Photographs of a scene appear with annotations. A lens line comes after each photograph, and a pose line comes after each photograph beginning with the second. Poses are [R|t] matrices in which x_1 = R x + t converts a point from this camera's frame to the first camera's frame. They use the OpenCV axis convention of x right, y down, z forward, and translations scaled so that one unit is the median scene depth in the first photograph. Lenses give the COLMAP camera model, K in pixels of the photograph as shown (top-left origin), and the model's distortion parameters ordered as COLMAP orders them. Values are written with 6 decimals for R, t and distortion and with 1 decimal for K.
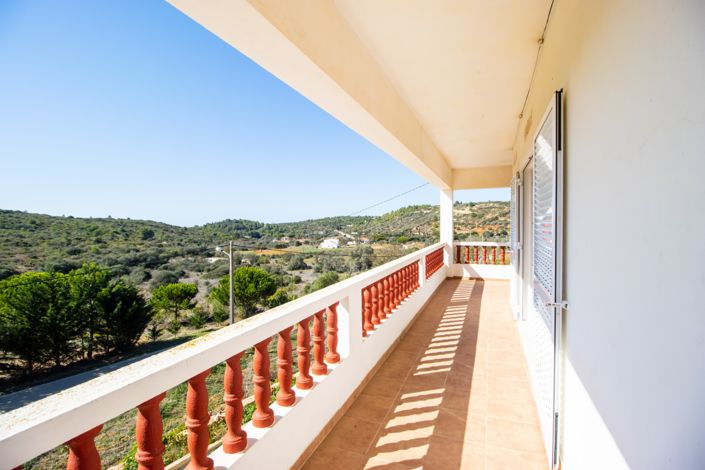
lens RADIAL K [[328.8, 0, 352.1], [0, 328.8, 233.6], [0, 0, 1]] dist [0.000827, -0.000568]
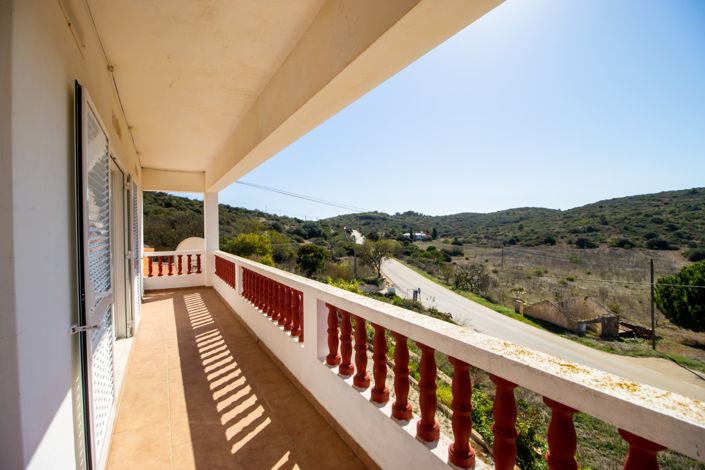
lens RADIAL K [[328.8, 0, 351.9], [0, 328.8, 230.9], [0, 0, 1]] dist [0.000827, -0.000568]
pose [[-0.599148, 0.018952, -0.800414, 0.802289], [-0.004351, 0.999628, 0.026926, -0.044759], [0.800626, 0.019615, -0.598843, 1.892795]]
